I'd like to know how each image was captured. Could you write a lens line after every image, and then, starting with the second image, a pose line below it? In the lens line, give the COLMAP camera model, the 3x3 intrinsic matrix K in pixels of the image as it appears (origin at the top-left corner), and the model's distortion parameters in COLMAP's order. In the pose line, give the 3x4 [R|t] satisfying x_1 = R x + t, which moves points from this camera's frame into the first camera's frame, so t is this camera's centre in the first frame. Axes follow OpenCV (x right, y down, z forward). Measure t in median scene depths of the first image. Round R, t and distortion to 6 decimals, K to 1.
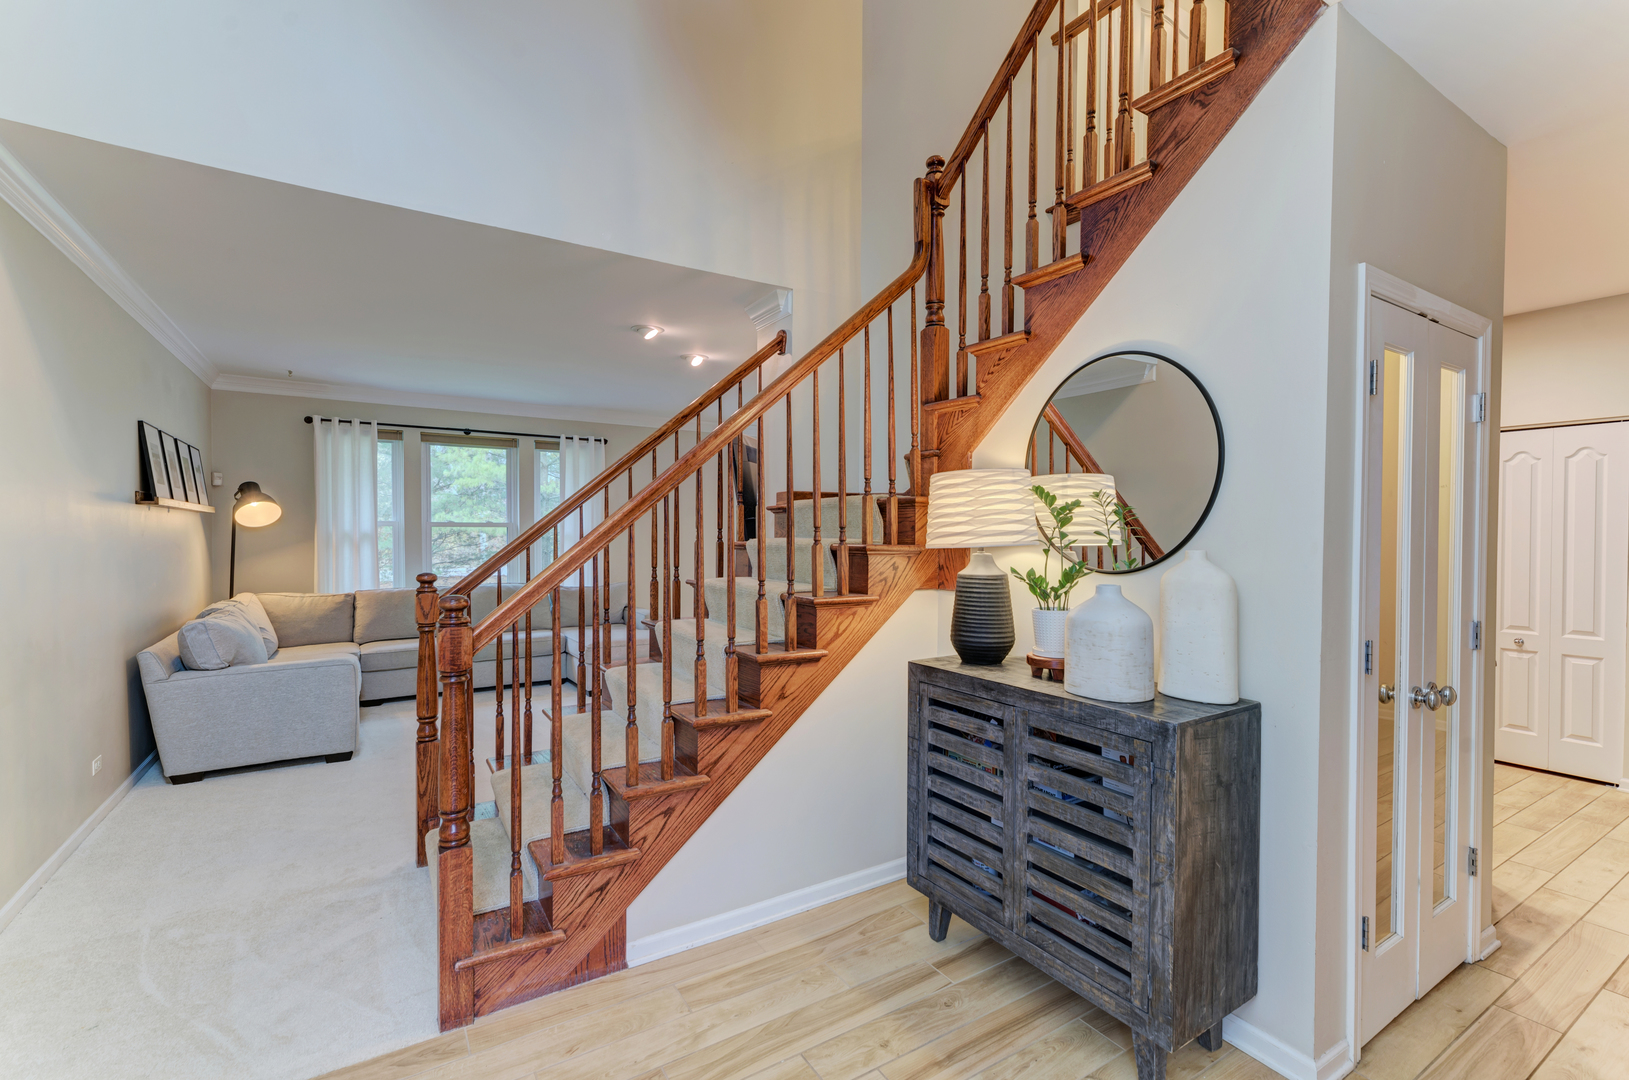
lens RADIAL K [[731.8, 0, 832.7], [0, 731.8, 534.7], [0, 0, 1]] dist [0.012435, -0.001999]
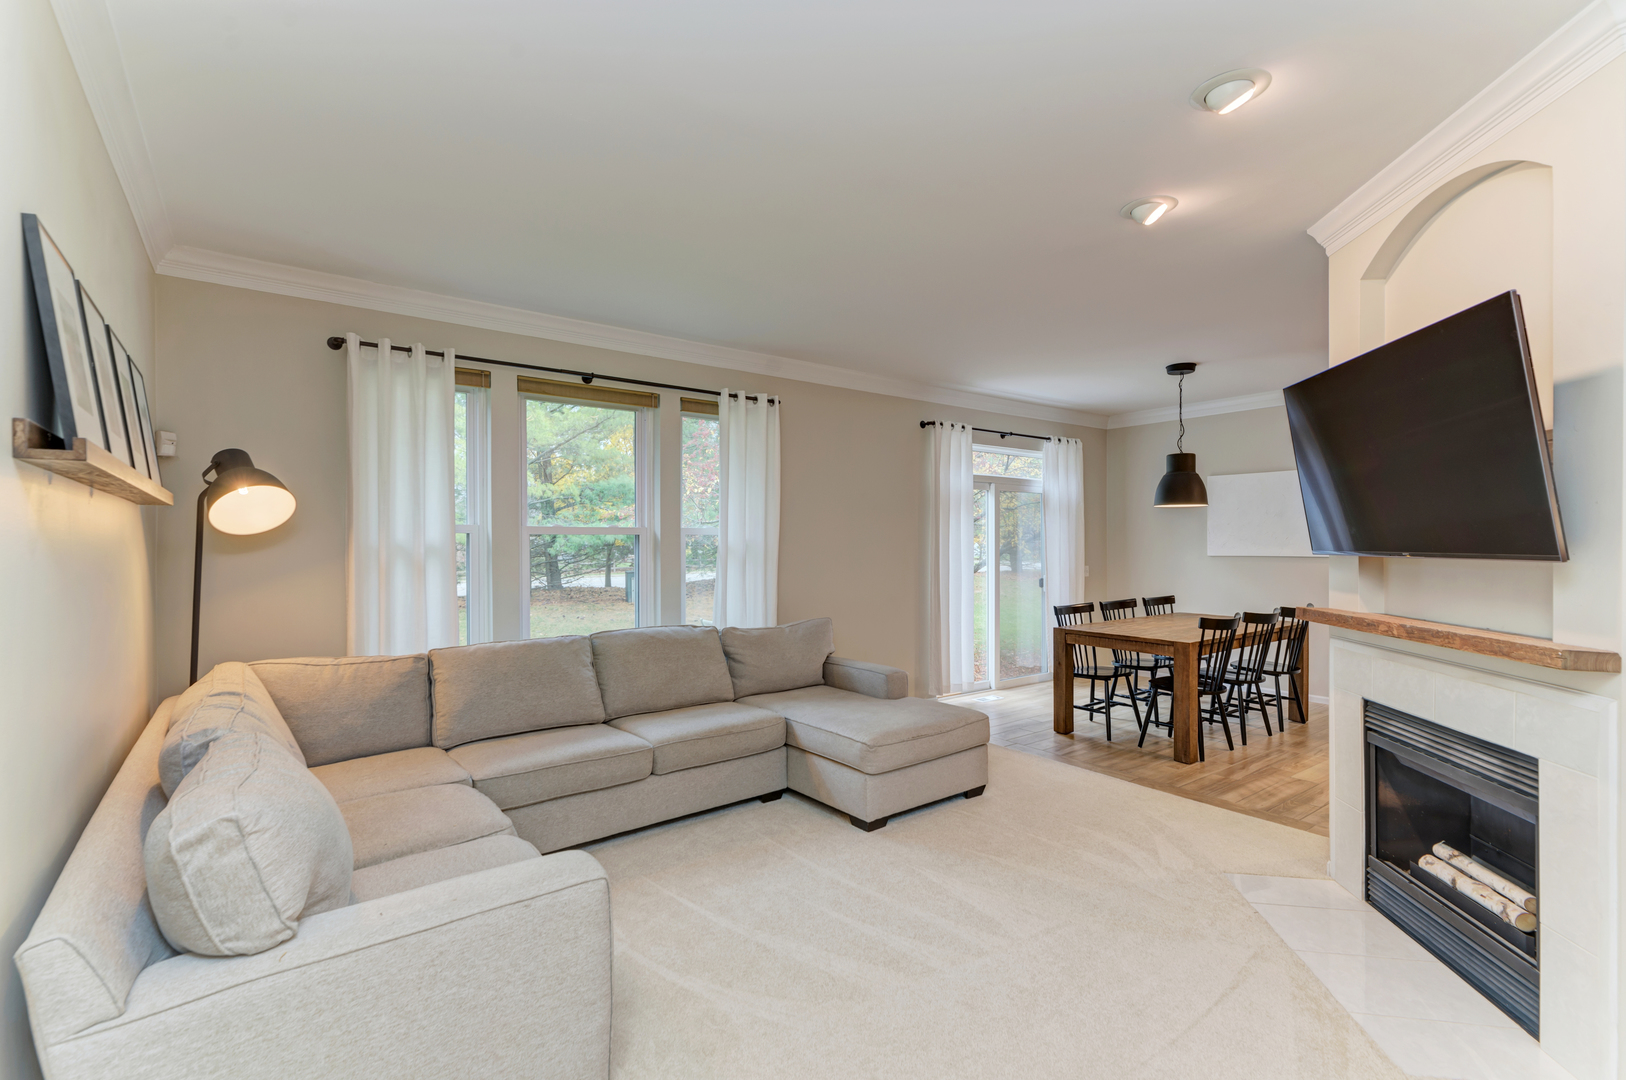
lens RADIAL K [[730.5, 0, 806.9], [0, 730.5, 540.2], [0, 0, 1]] dist [0.012435, -0.001999]
pose [[0.996942, -0.004085, 0.078037, -0.400951], [0.004739, 0.999955, -0.008197, -0.000285], [-0.078000, 0.008541, 0.996917, 0.418669]]
